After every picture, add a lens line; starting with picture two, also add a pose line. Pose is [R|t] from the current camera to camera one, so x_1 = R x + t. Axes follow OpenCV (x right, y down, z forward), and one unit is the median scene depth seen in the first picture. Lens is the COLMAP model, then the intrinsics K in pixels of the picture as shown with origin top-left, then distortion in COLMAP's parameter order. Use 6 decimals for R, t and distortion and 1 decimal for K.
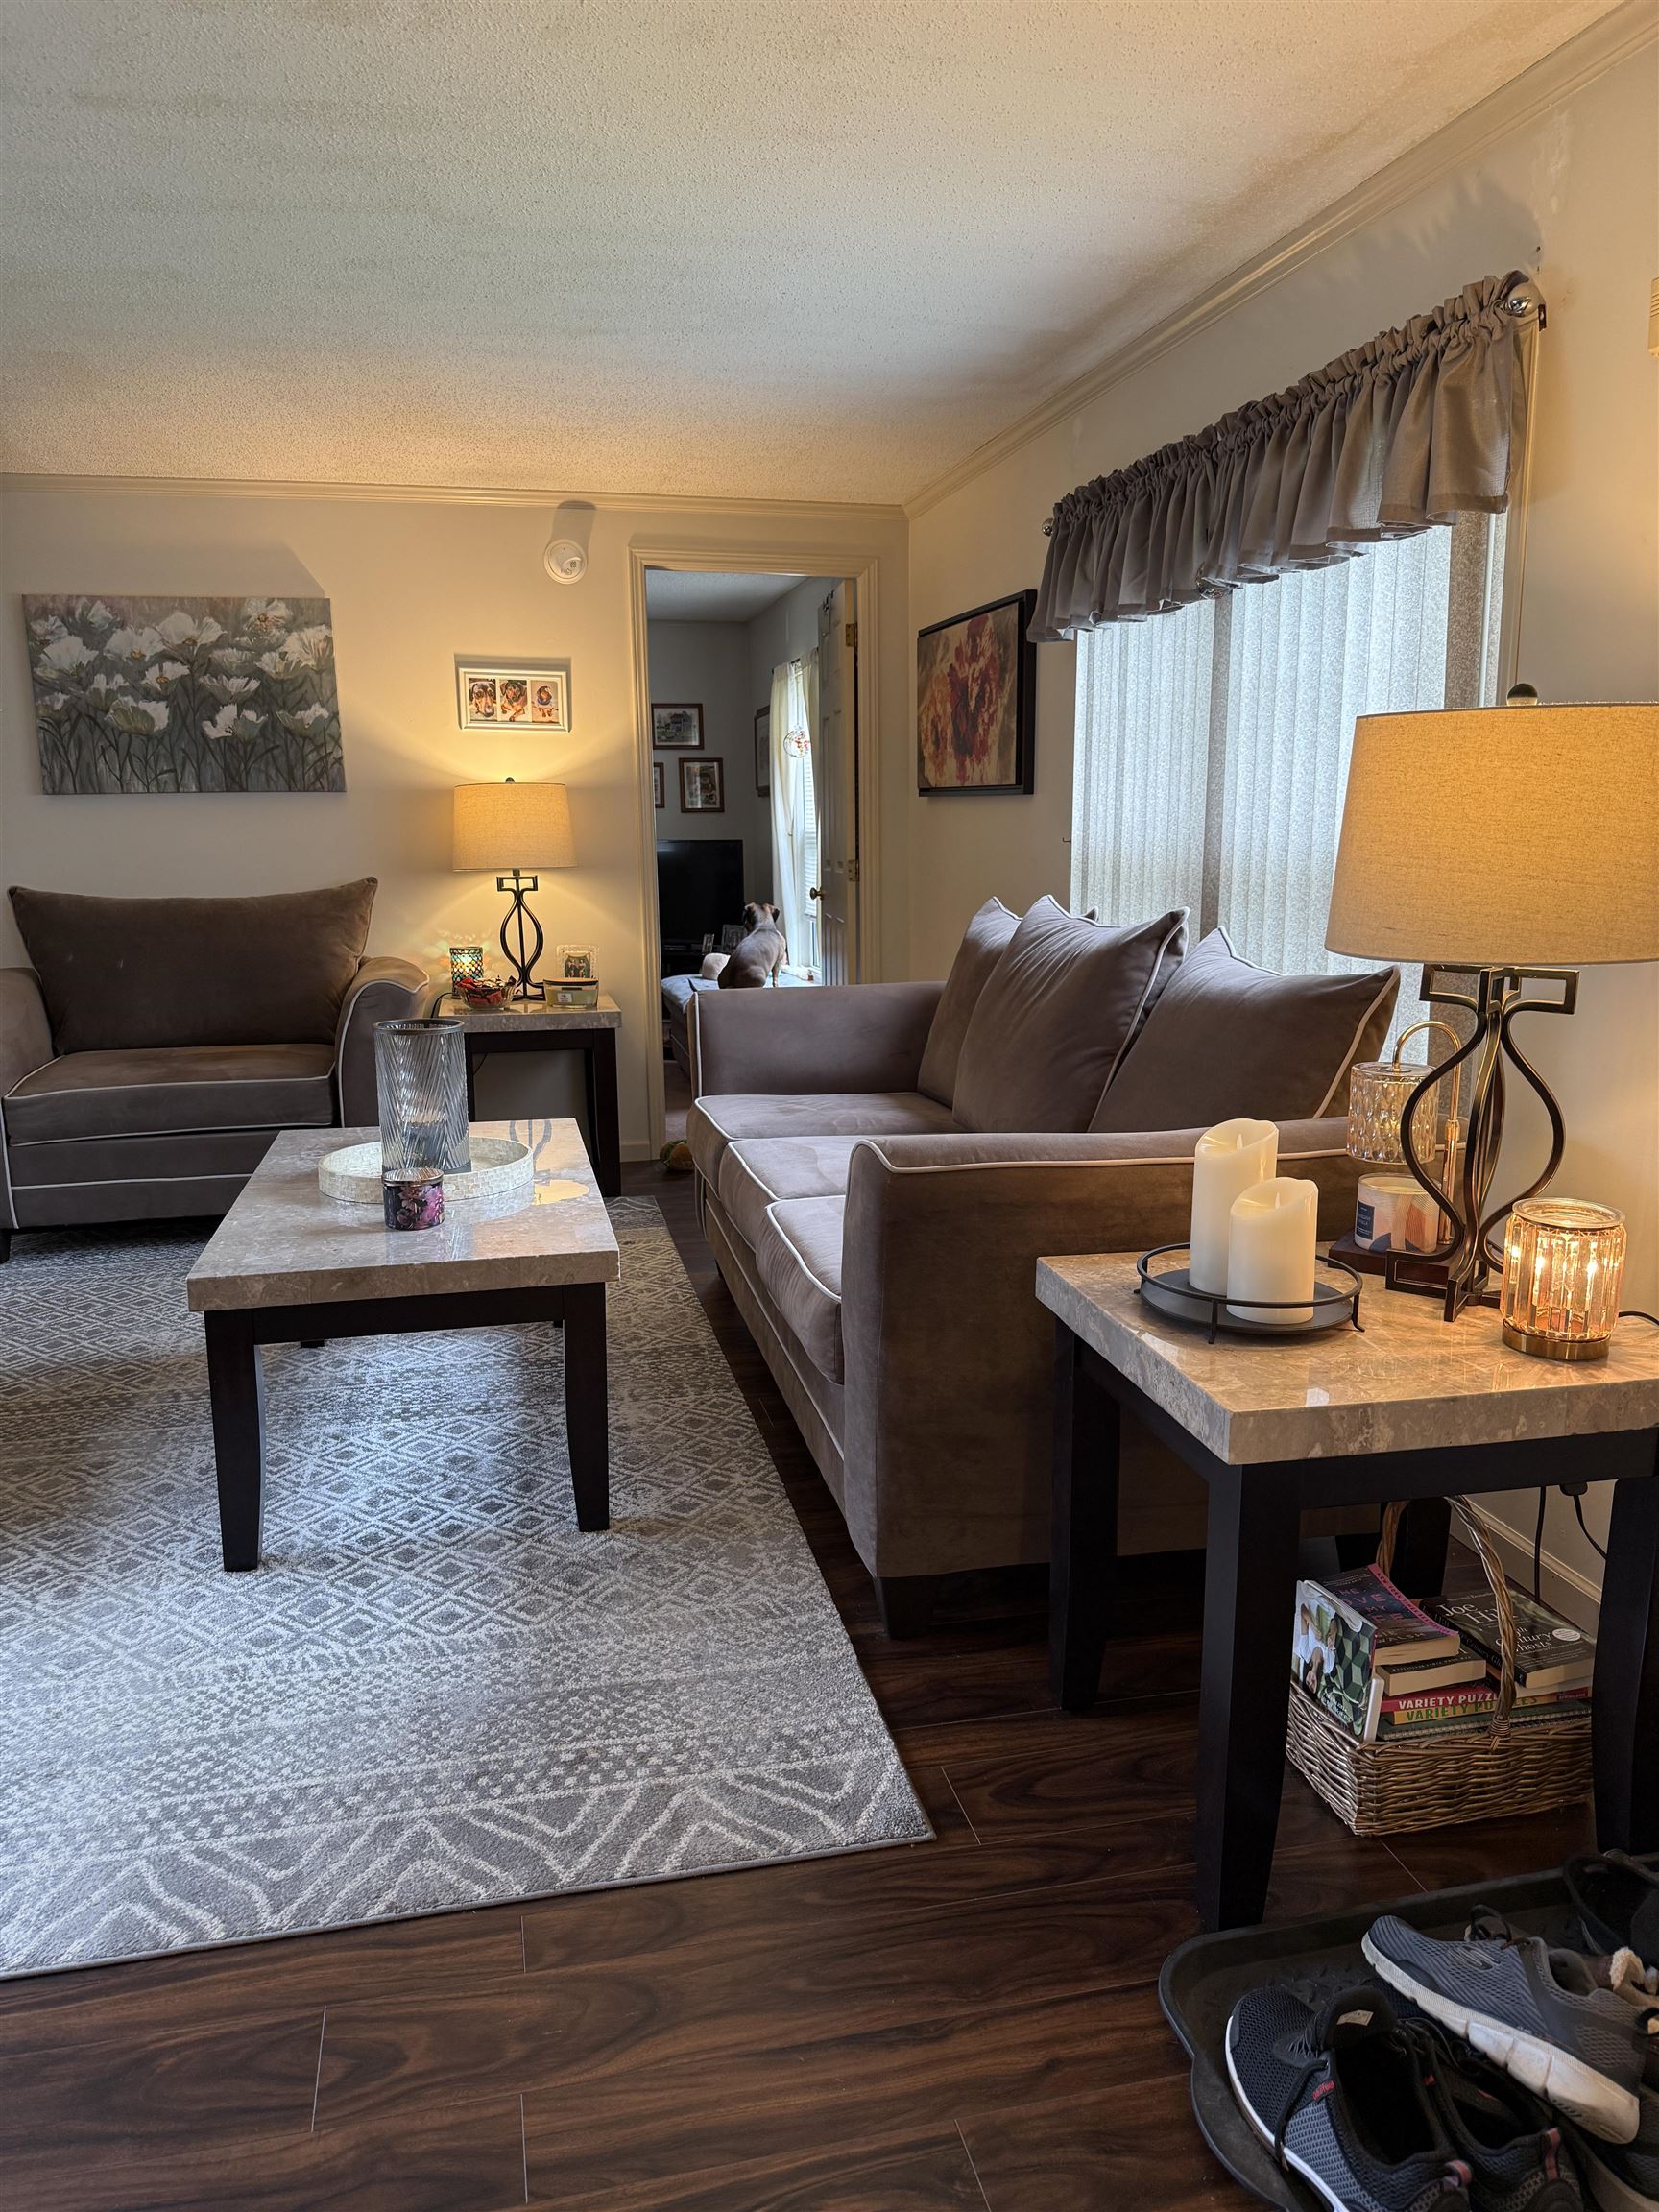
lens RADIAL K [[1568.2, 0, 843.0], [0, 1568.2, 1109.5], [0, 0, 1]] dist [0.067322, -0.084519]
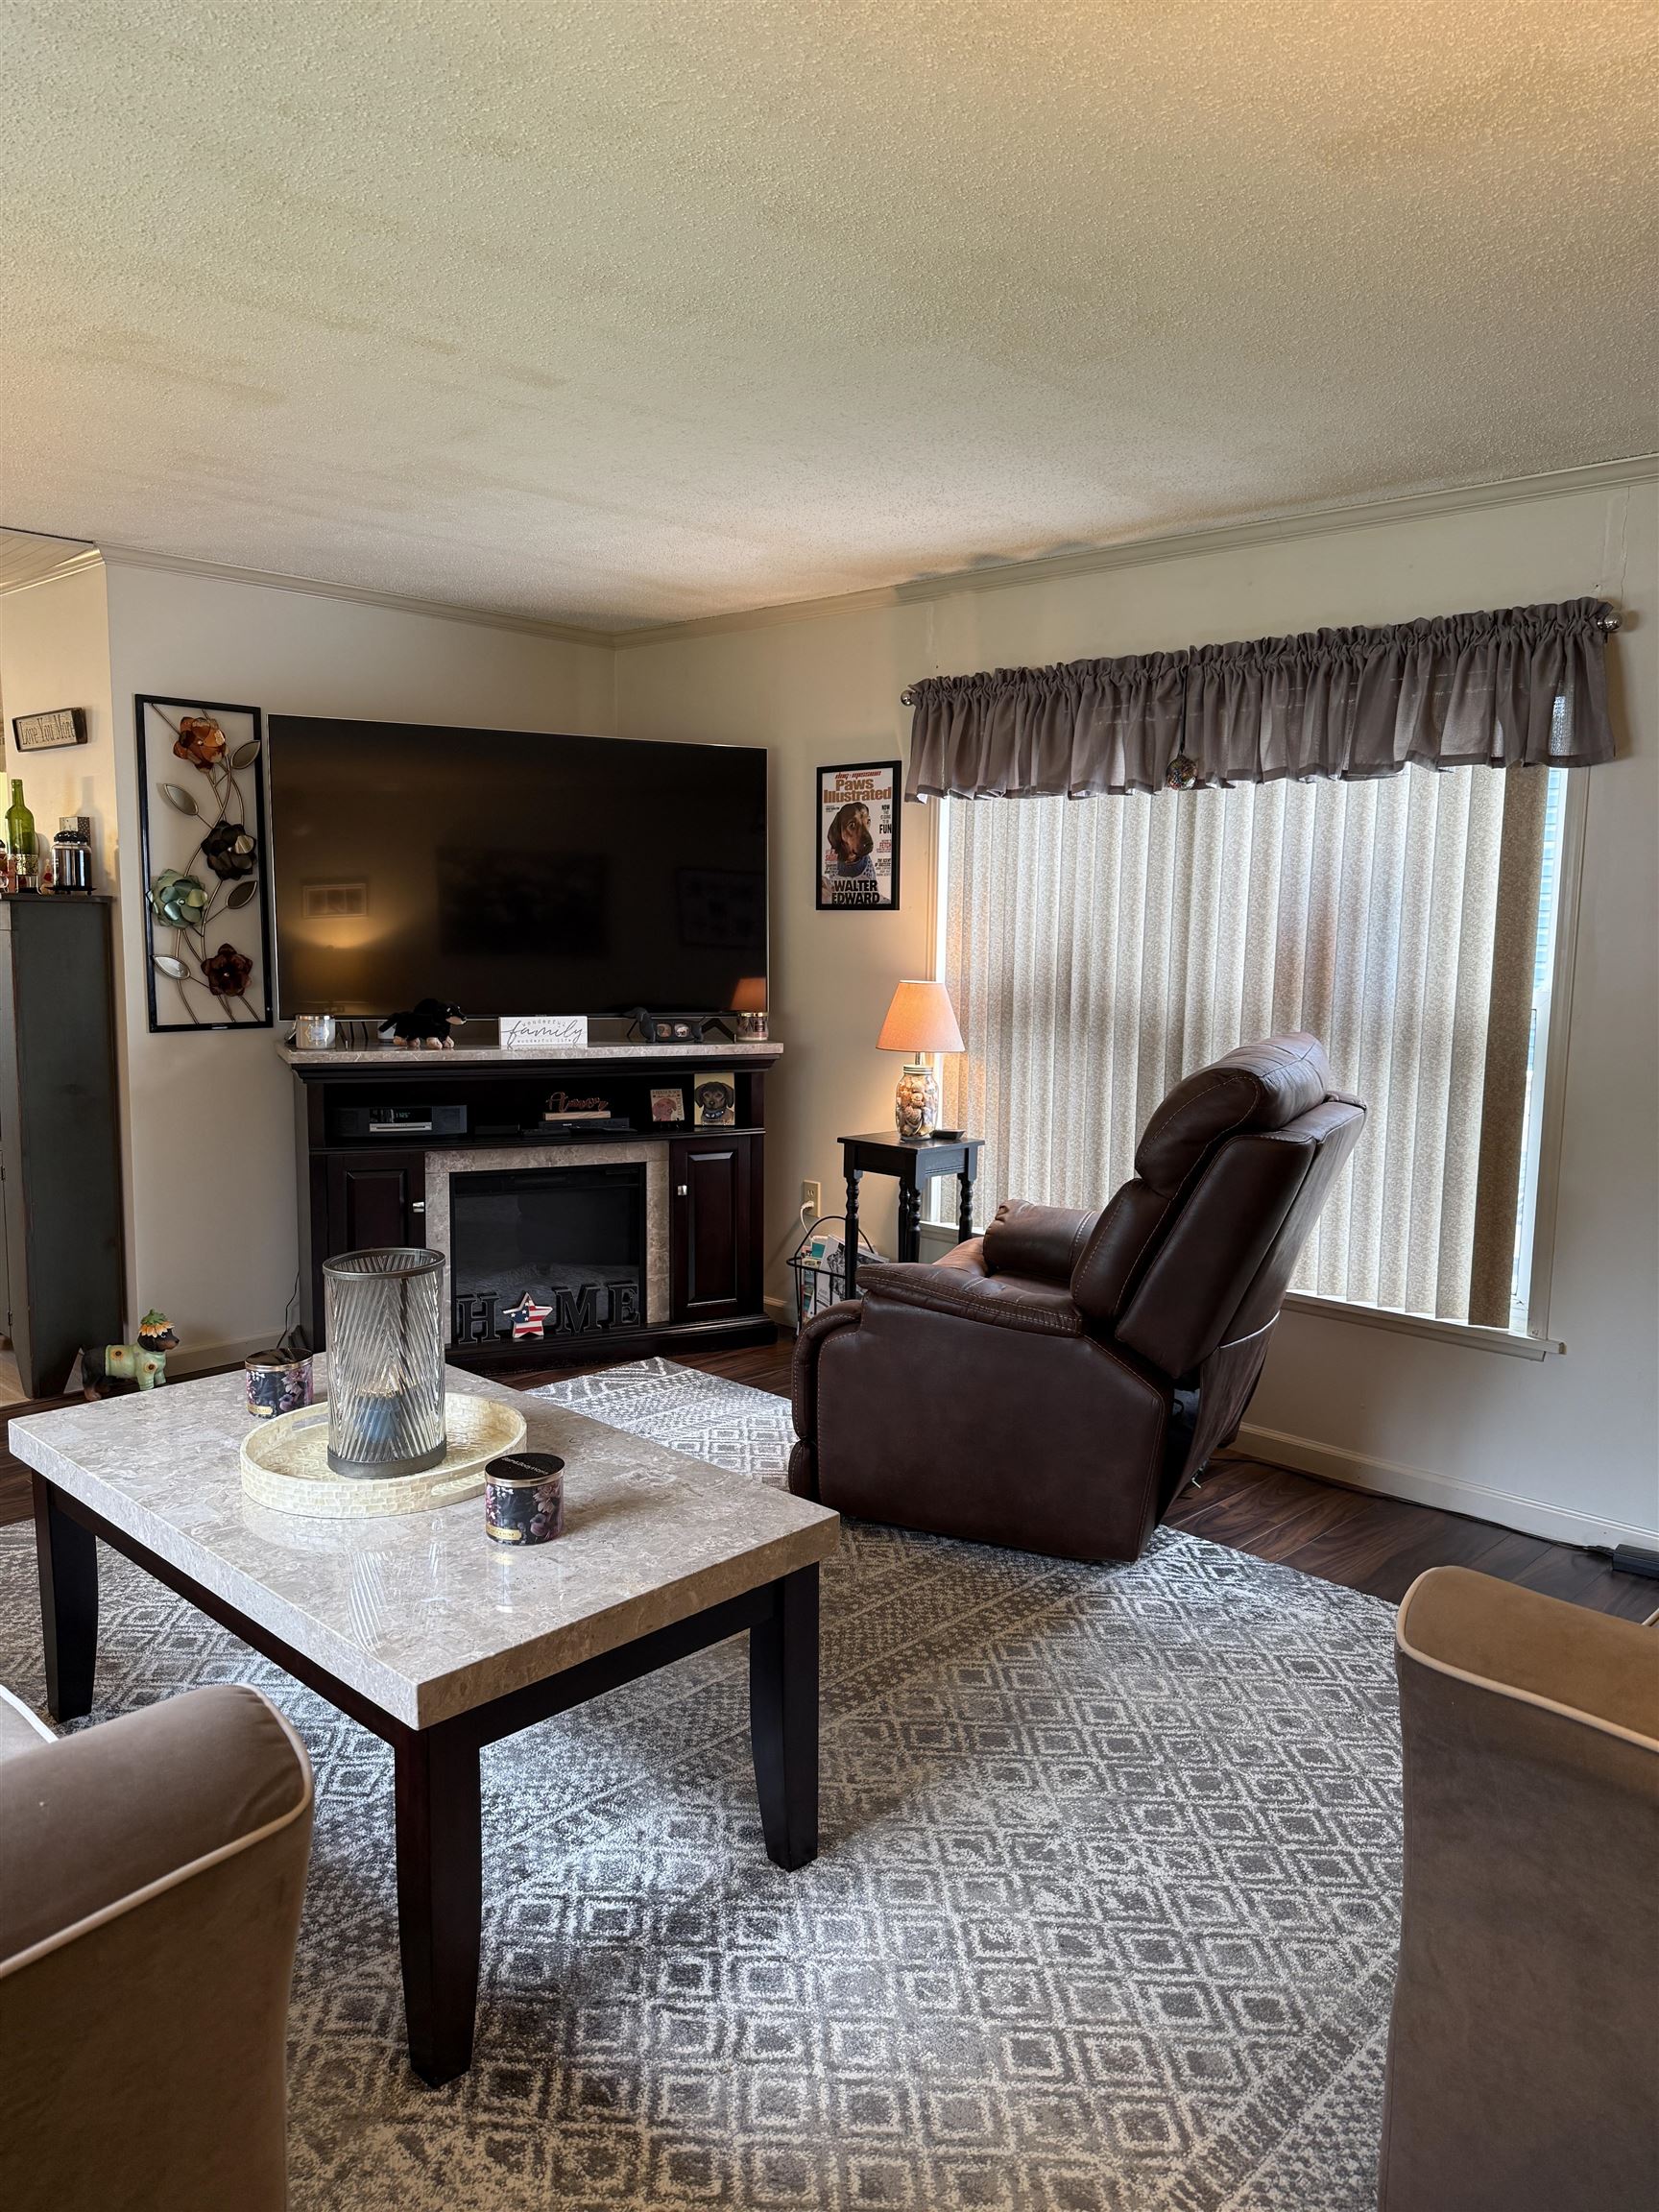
lens RADIAL K [[1568.2, 0, 854.0], [0, 1568.2, 1142.2], [0, 0, 1]] dist [0.067322, -0.084519]
pose [[-0.839877, 0.089587, -0.535332, -0.064609], [-0.095326, 0.946608, 0.307970, -0.430084], [0.534340, 0.309688, -0.786495, 1.960049]]
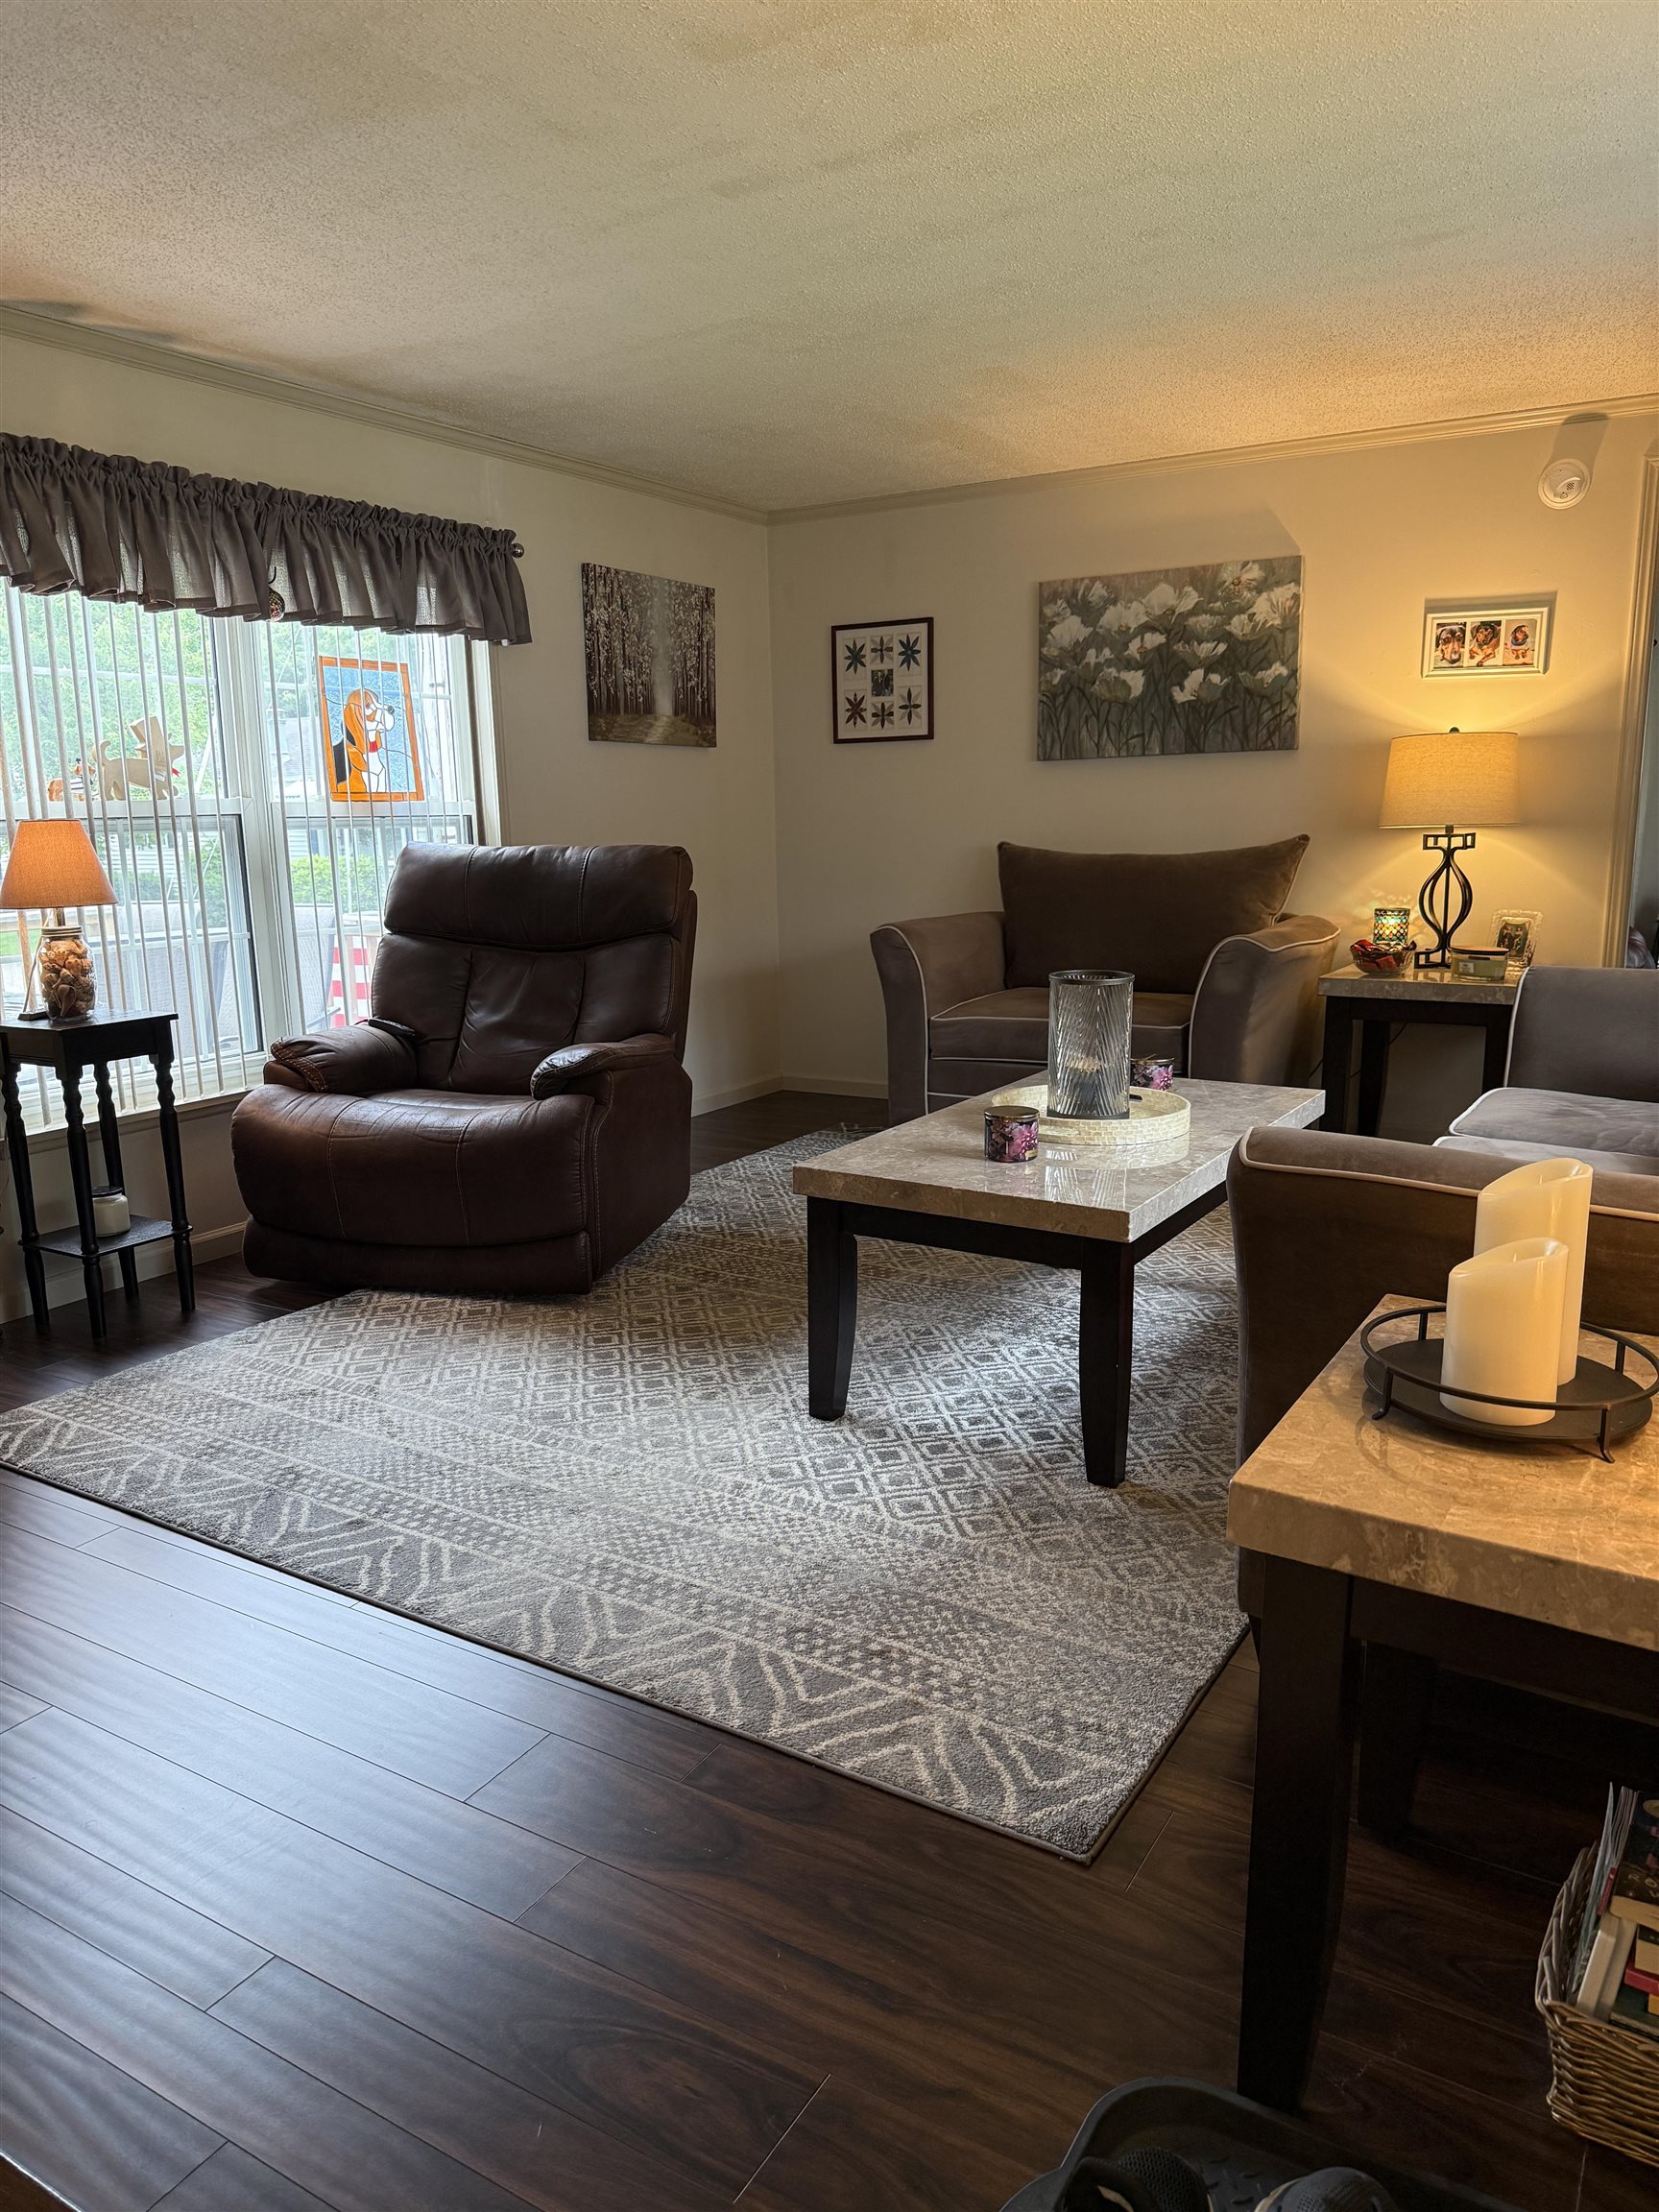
lens RADIAL K [[1568.2, 0, 828.5], [0, 1568.2, 1109.5], [0, 0, 1]] dist [0.067322, -0.084519]
pose [[0.715762, 0.136203, -0.684933, 0.383014], [-0.119283, 0.990227, 0.072260, -0.021997], [0.688081, 0.029980, 0.725014, 0.146369]]
